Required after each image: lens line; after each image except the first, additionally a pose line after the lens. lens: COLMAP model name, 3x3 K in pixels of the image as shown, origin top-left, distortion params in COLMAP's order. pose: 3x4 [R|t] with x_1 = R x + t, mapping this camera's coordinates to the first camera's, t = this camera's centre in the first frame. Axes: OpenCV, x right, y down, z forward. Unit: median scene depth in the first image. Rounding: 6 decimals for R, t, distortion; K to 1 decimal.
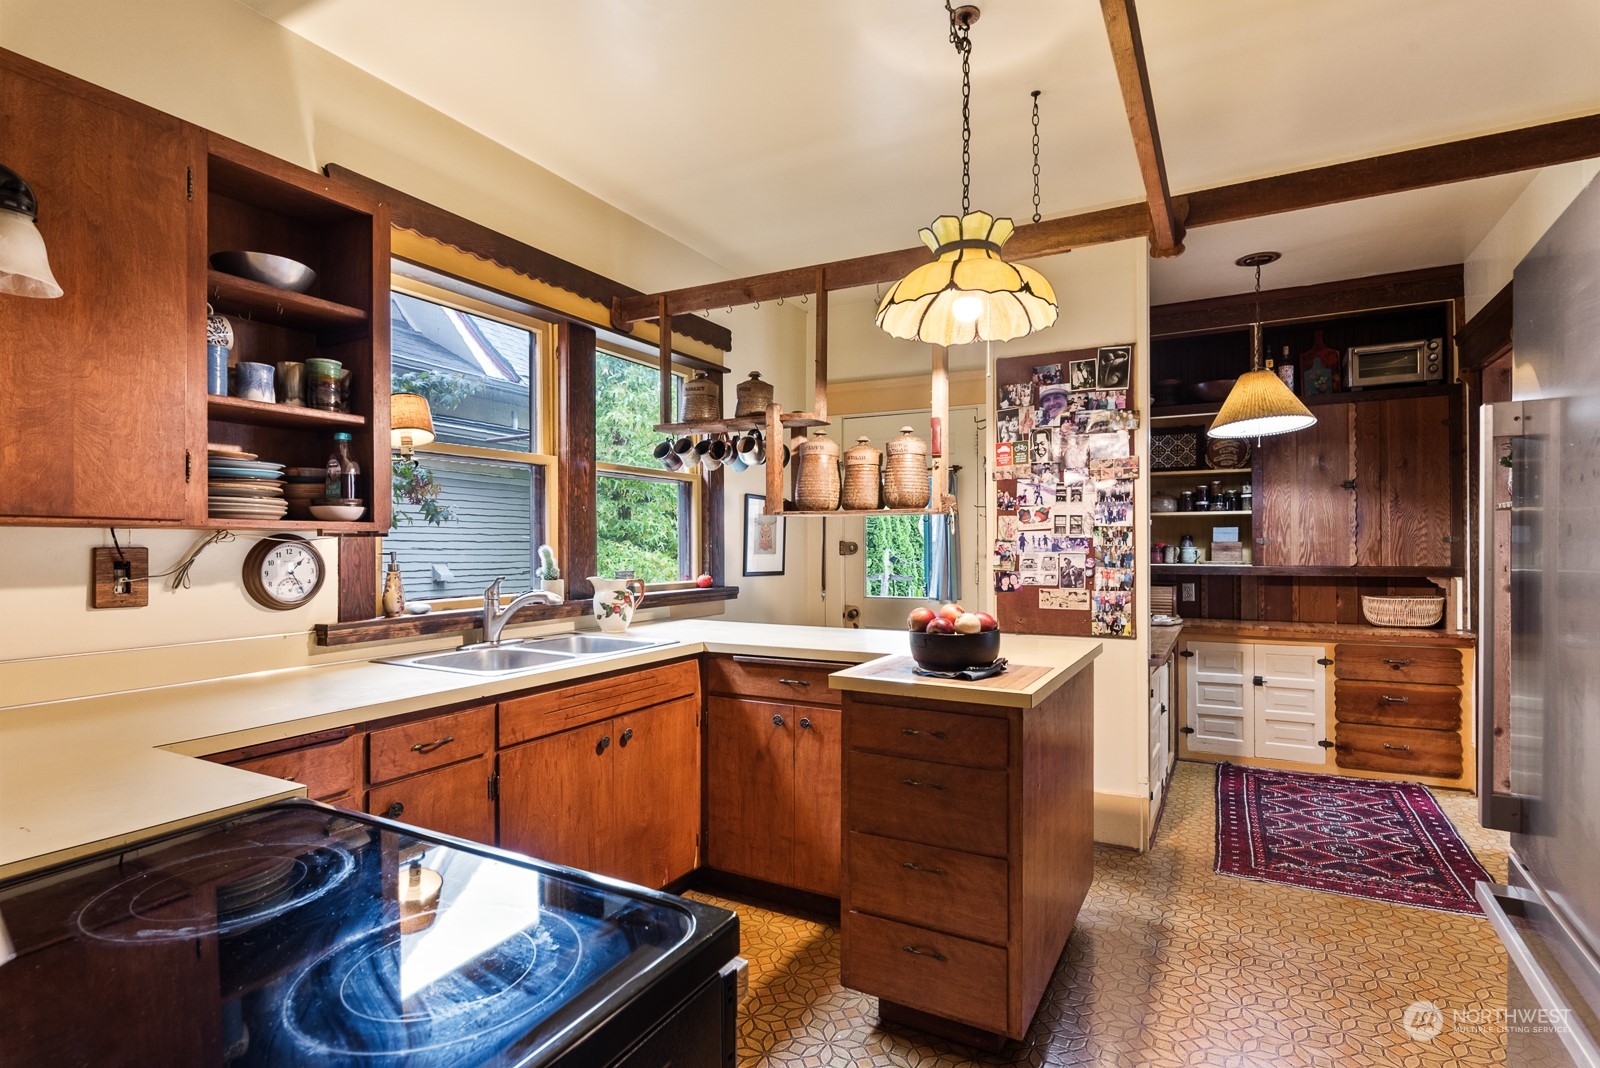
lens RADIAL K [[802.0, 0, 787.8], [0, 802.0, 545.8], [0, 0, 1]] dist [0.004641, -0.004339]
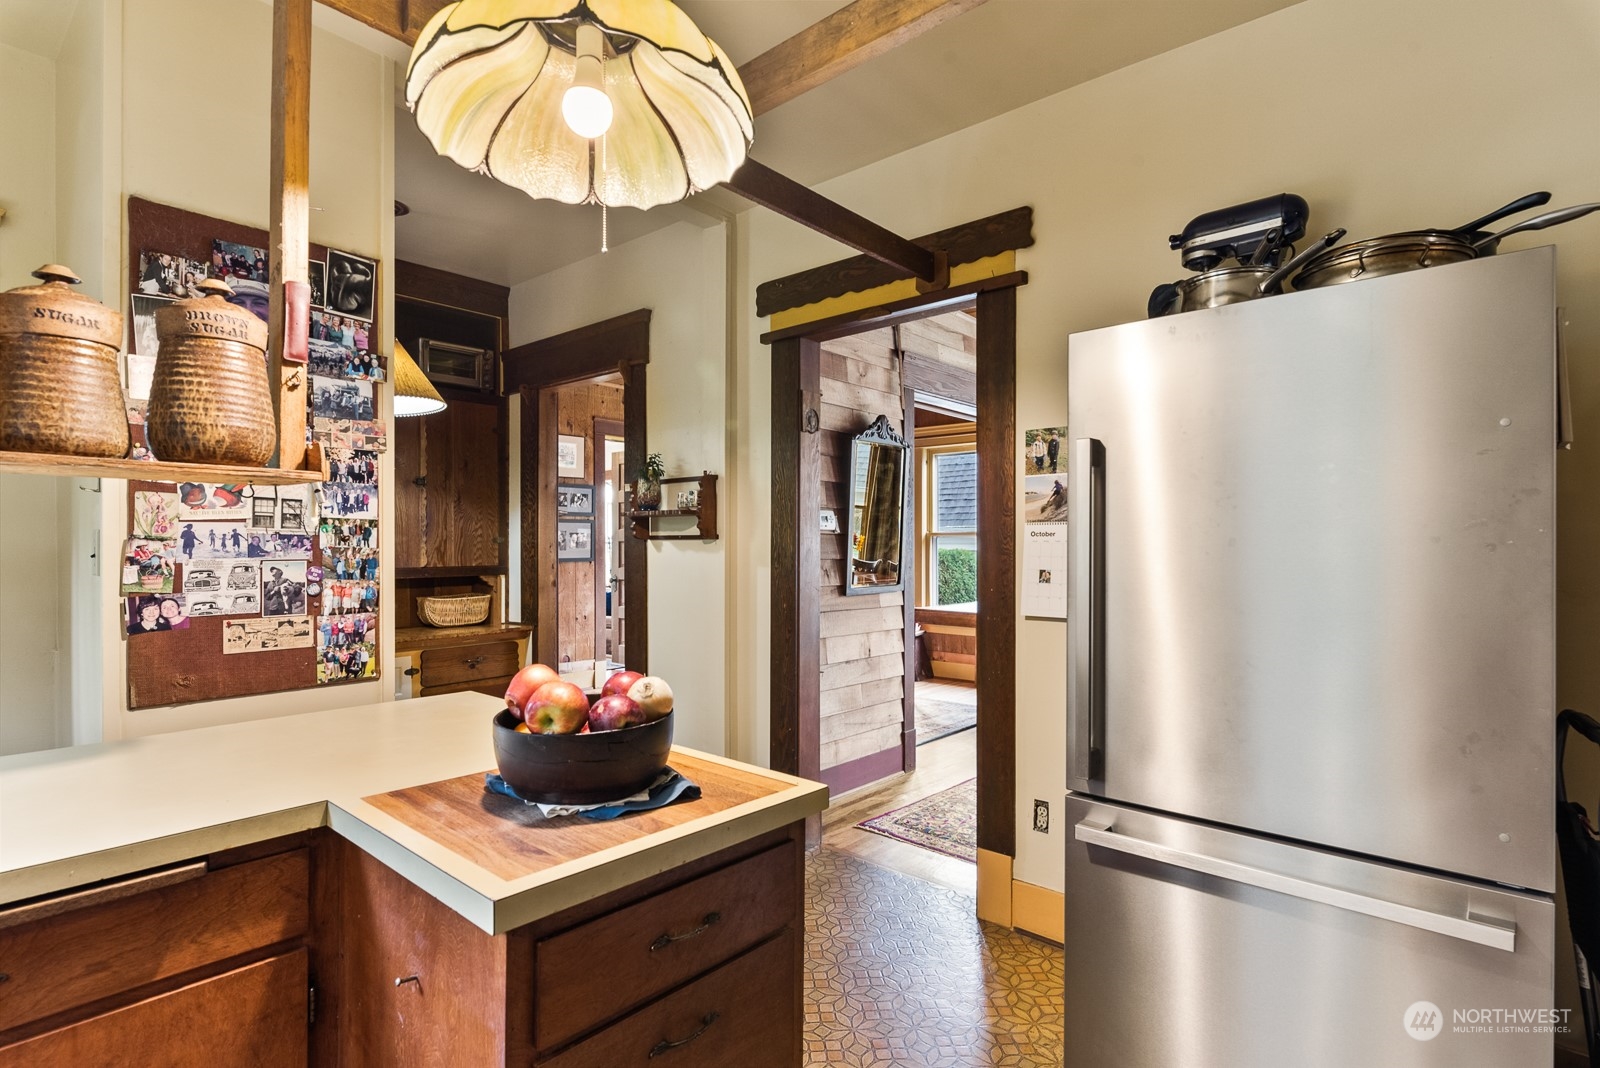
lens RADIAL K [[802.0, 0, 792.2], [0, 802.0, 546.0], [0, 0, 1]] dist [0.004641, -0.004339]
pose [[0.210847, 0.000023, 0.977519, -0.147691], [-0.003949, 0.999992, 0.000828, -0.002646], [-0.977511, -0.004034, 0.210845, 0.403401]]
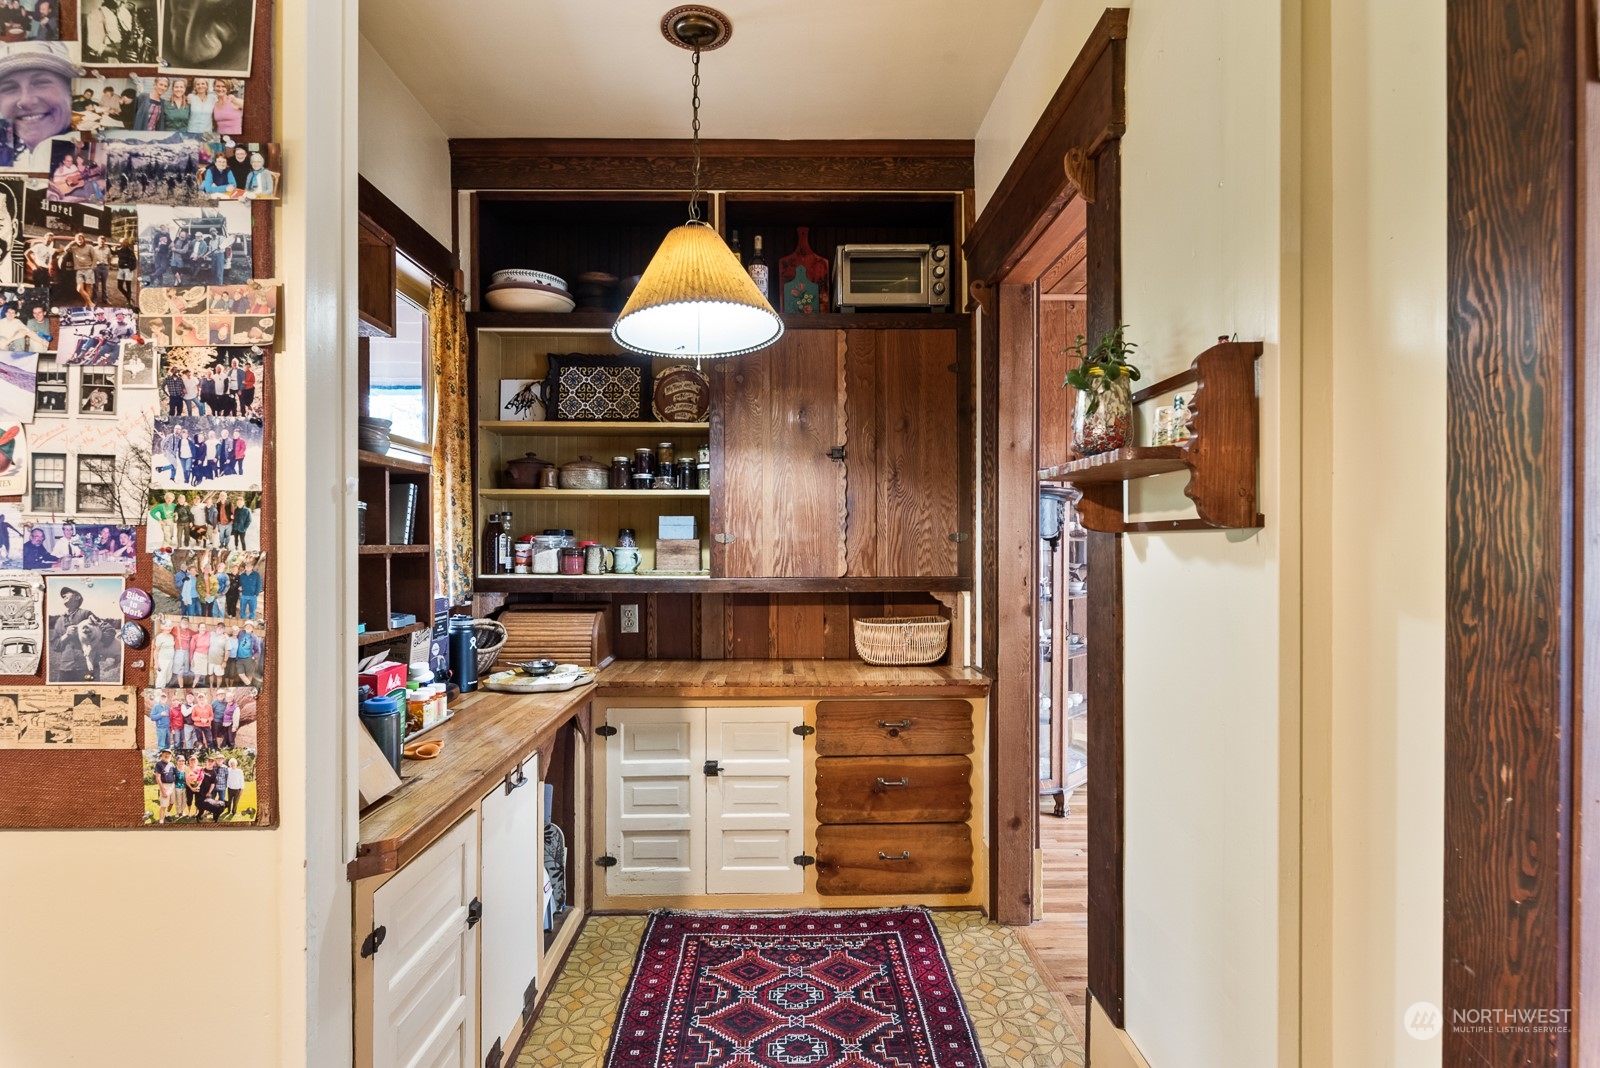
lens RADIAL K [[802.0, 0, 791.9], [0, 802.0, 545.8], [0, 0, 1]] dist [0.004641, -0.004339]
pose [[0.866410, 0.000406, 0.499333, 0.369103], [-0.002865, 0.999987, 0.004159, -0.003098], [-0.499325, -0.005034, 0.866400, 0.489034]]
